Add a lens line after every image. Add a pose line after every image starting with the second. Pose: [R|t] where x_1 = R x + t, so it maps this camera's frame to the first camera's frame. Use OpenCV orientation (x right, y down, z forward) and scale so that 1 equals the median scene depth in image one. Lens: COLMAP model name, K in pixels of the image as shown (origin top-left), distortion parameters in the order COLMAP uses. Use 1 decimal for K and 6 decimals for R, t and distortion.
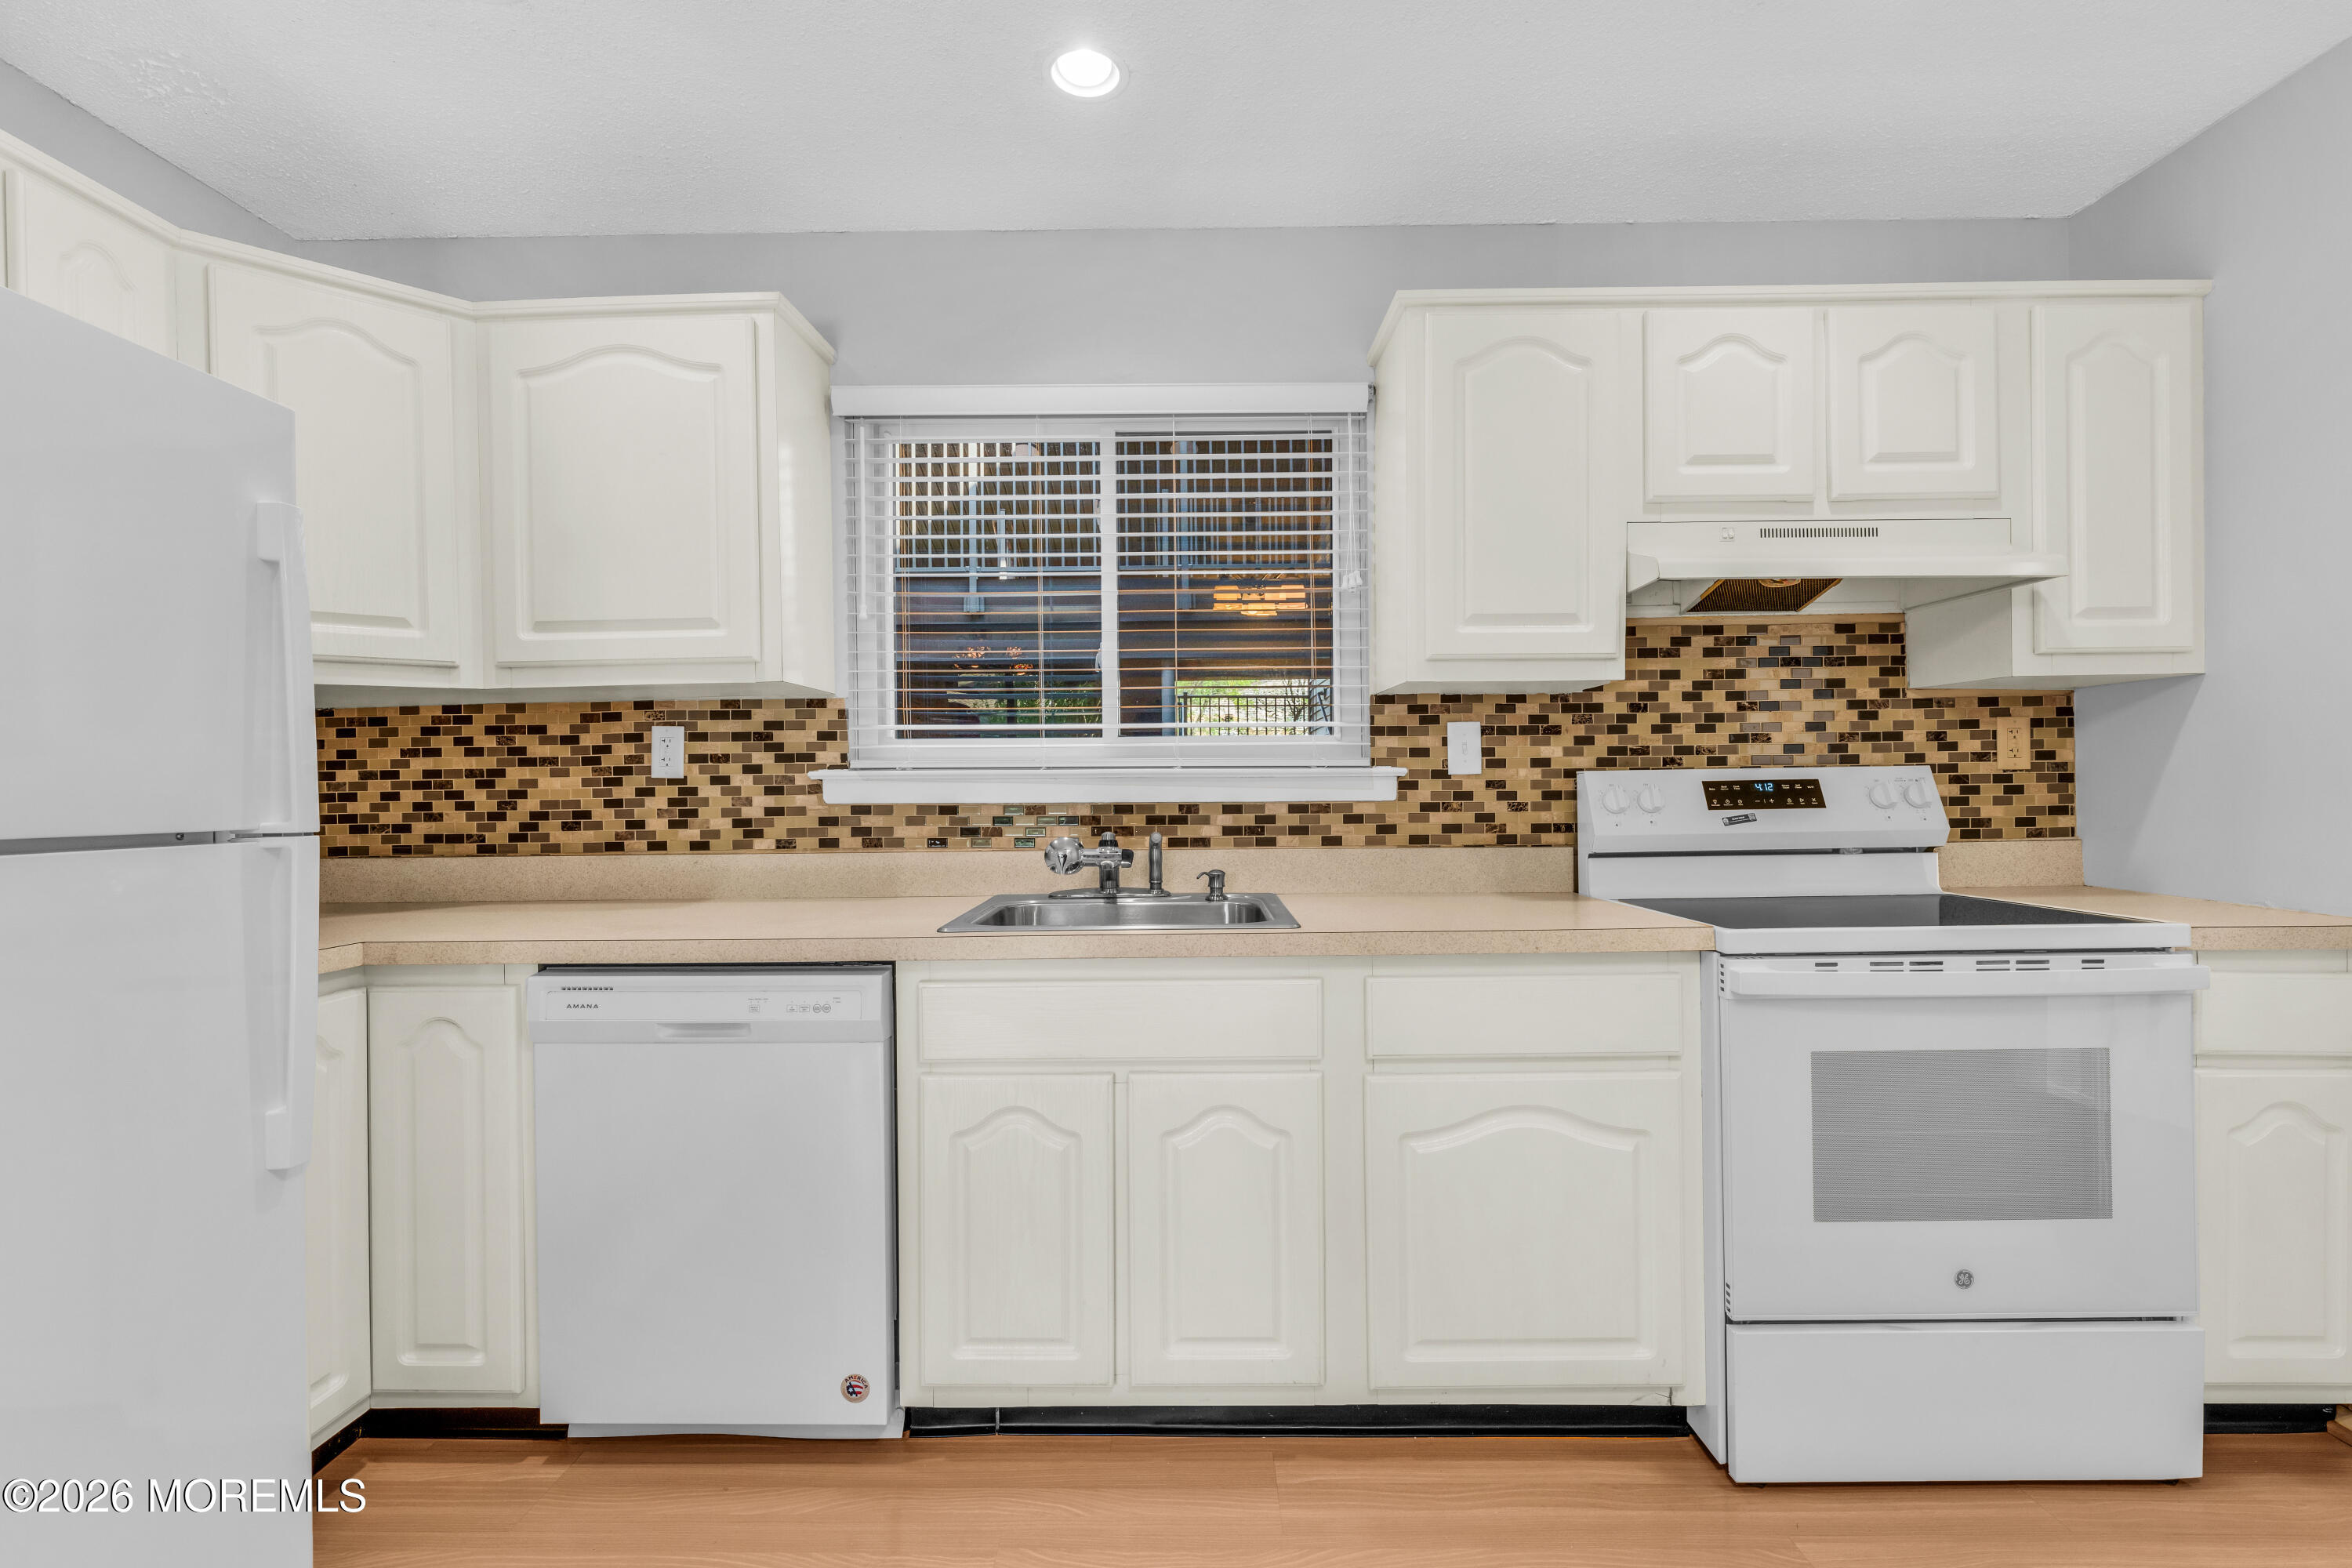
lens RADIAL K [[1040.7, 0, 1176.5], [0, 1040.7, 788.0], [0, 0, 1]] dist [-0.001509, -0.000690]
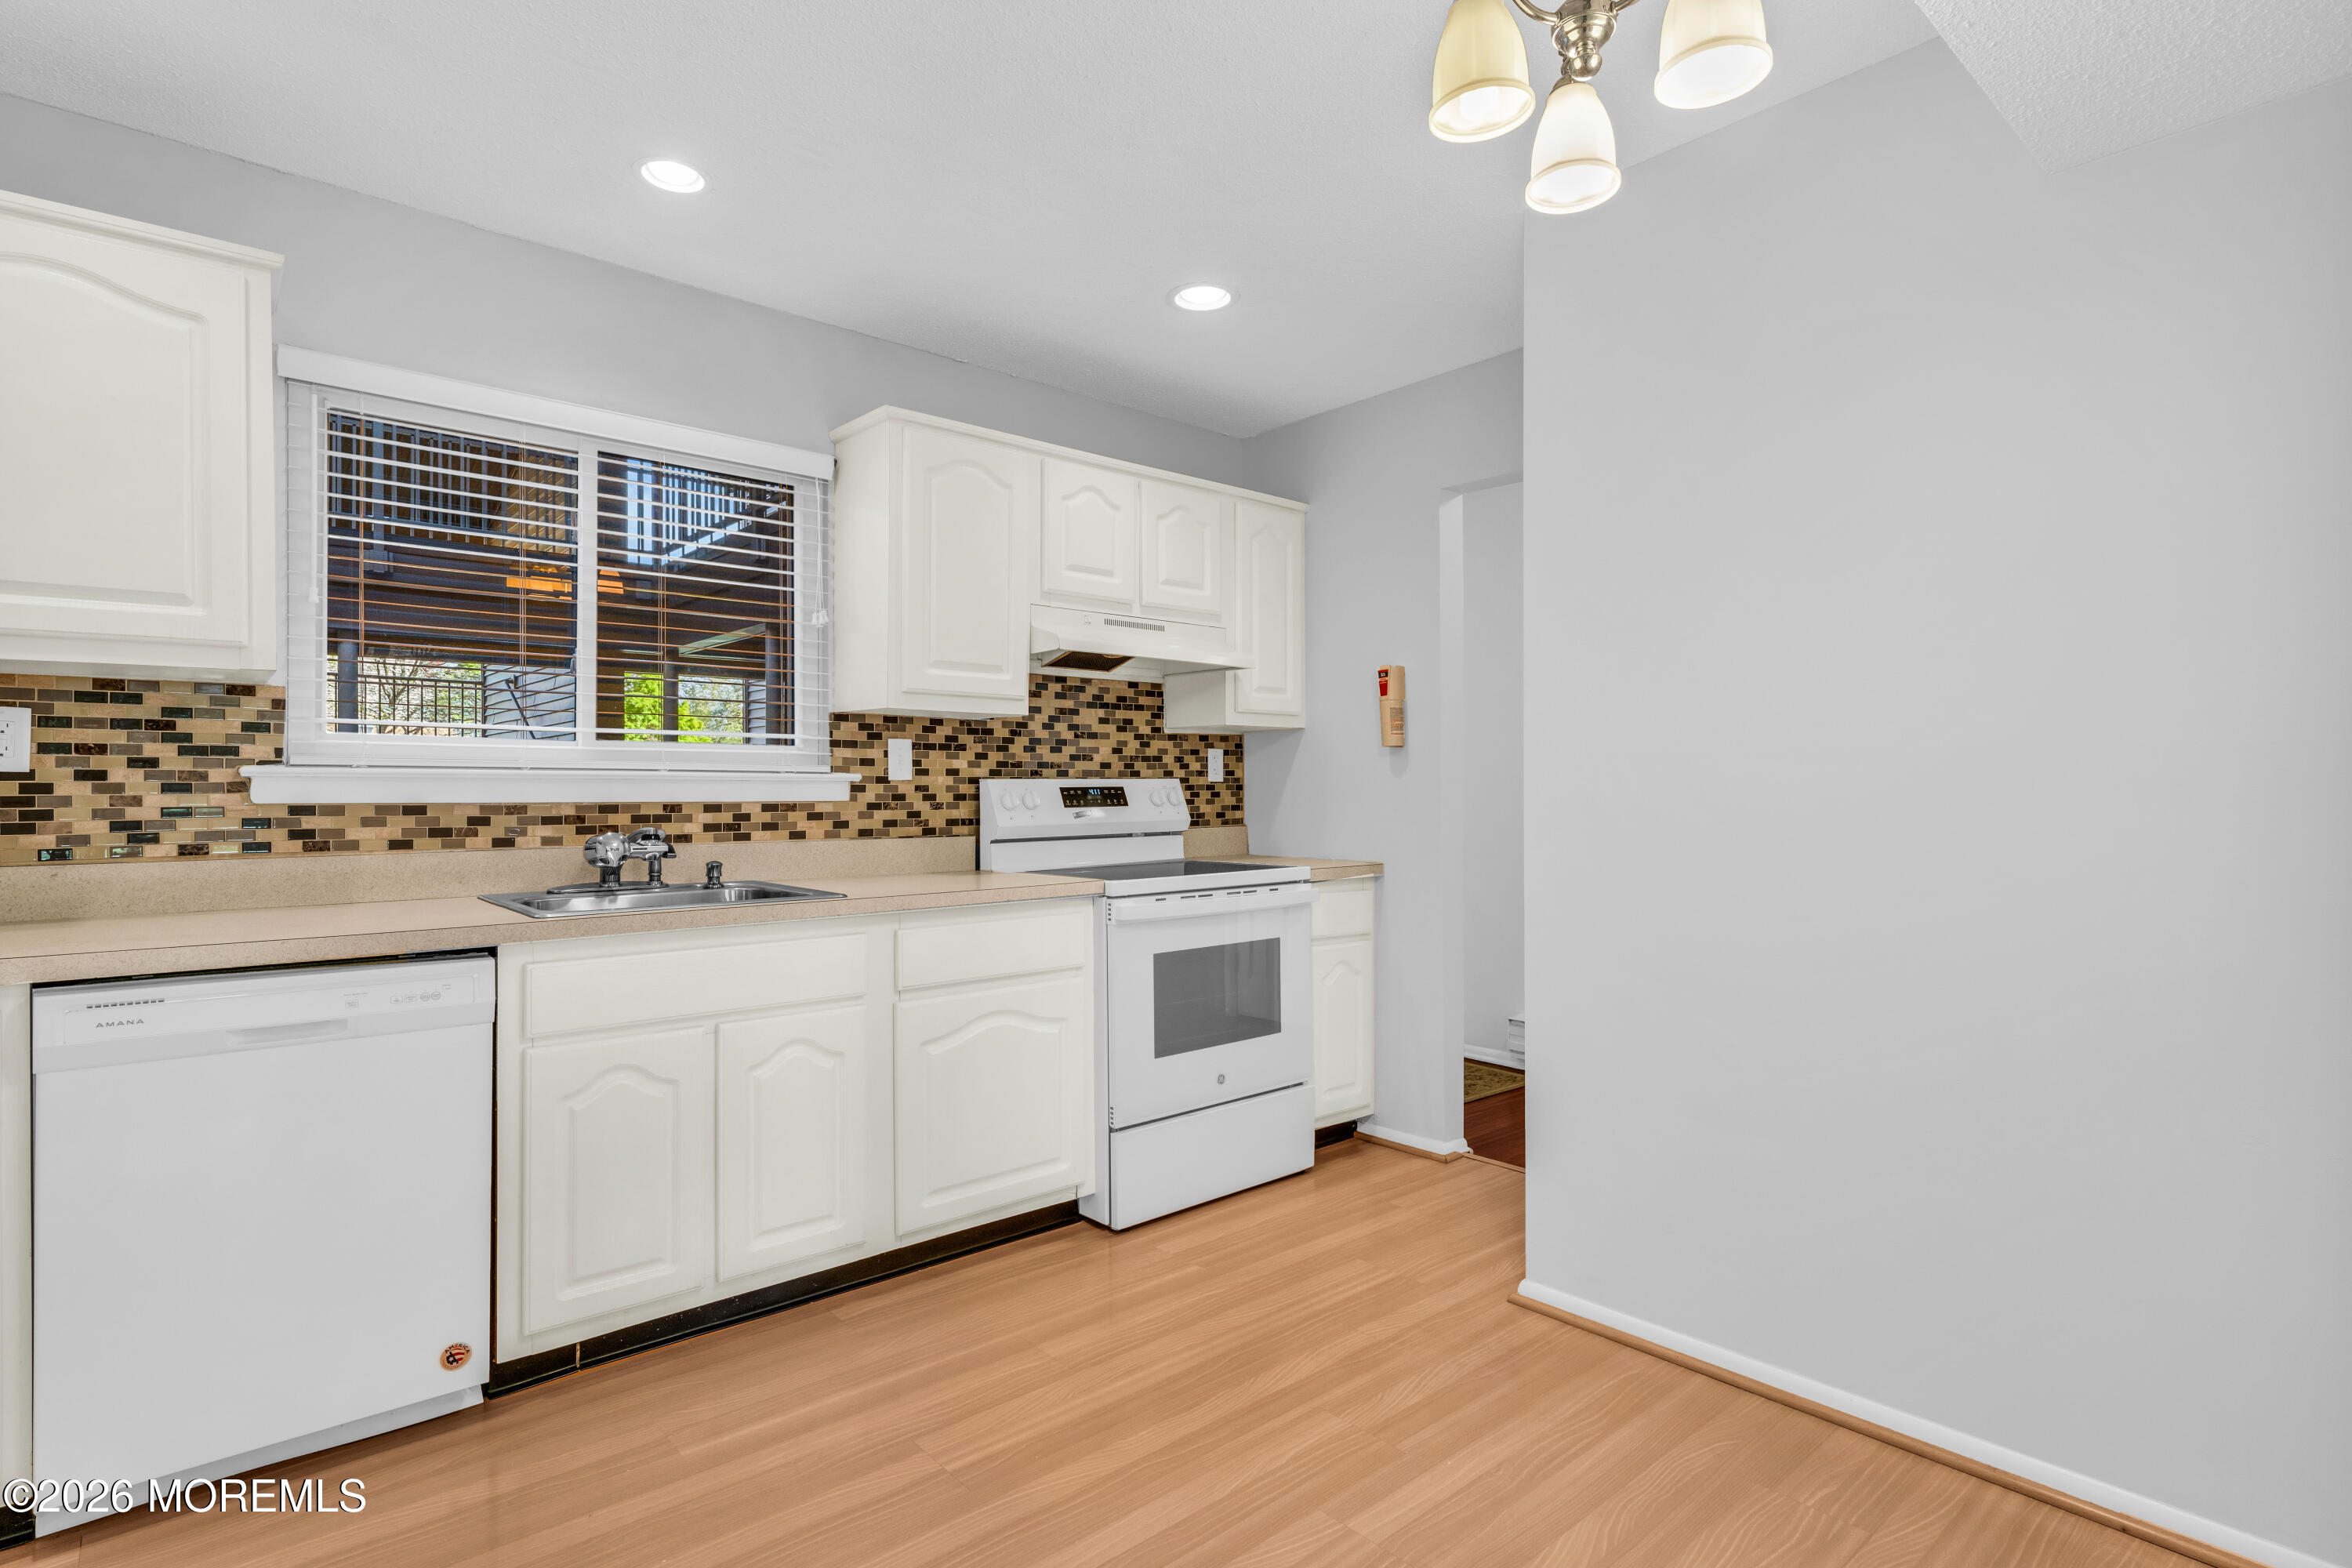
lens RADIAL K [[1146.3, 0, 1163.6], [0, 1146.3, 792.5], [0, 0, 1]] dist [-0.001007, -0.000587]
pose [[0.751439, 0.006515, 0.659770, -0.399038], [-0.004218, 0.999978, -0.005071, 0.007380], [-0.659789, 0.001028, 0.751450, -0.253971]]
